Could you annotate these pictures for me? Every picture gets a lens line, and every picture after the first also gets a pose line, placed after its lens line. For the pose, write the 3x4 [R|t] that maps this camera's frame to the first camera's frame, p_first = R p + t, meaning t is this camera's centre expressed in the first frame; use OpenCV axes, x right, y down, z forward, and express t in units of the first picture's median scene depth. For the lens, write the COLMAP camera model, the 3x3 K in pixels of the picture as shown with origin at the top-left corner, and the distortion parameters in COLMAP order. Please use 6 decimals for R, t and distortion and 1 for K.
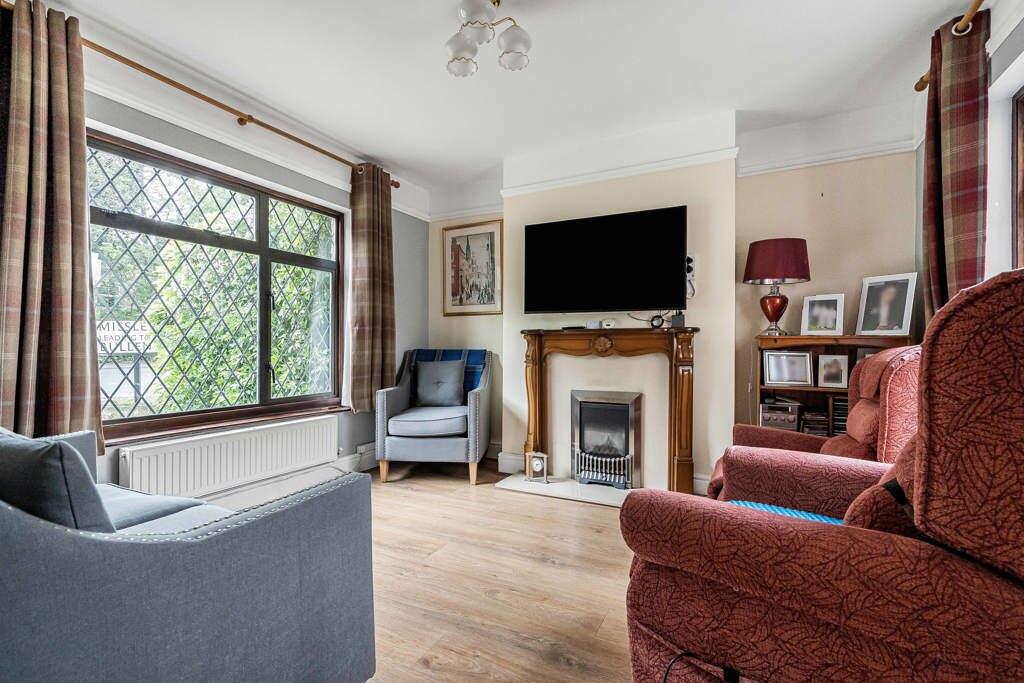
lens RADIAL K [[468.9, 0, 507.8], [0, 468.9, 343.1], [0, 0, 1]] dist [-0.028361, 0.000034]
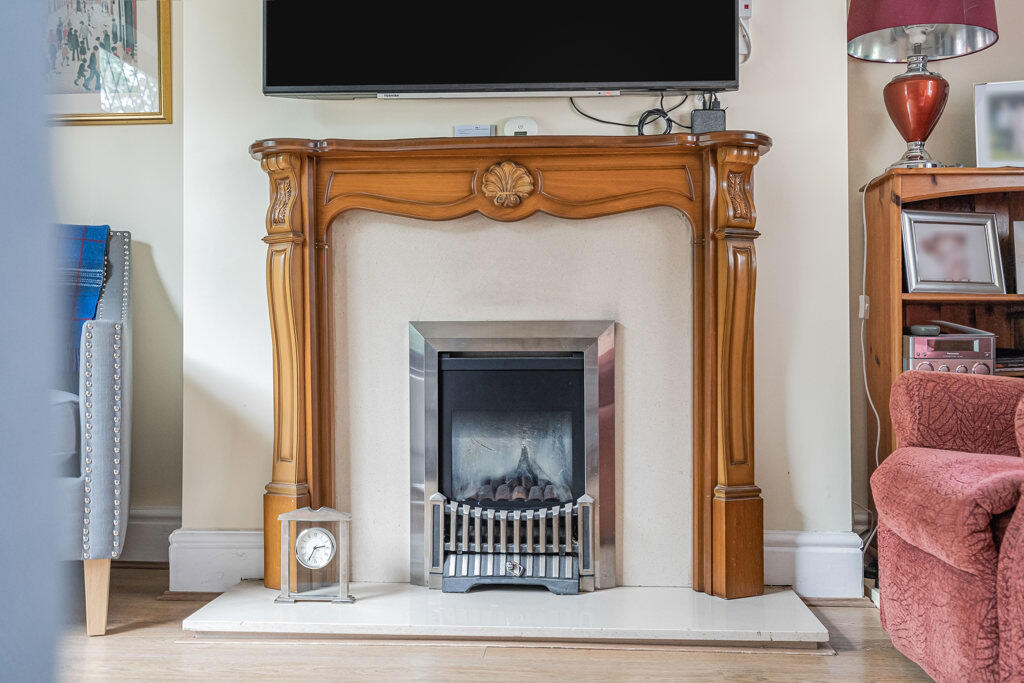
lens RADIAL K [[1010.7, 0, 511.2], [0, 1010.7, 339.0], [0, 0, 1]] dist [0.014470, 0.000000]
pose [[0.908656, 0.007567, 0.417478, -0.107572], [-0.000561, 0.999857, -0.016902, 0.129231], [-0.417546, 0.015124, 0.908530, 0.314884]]
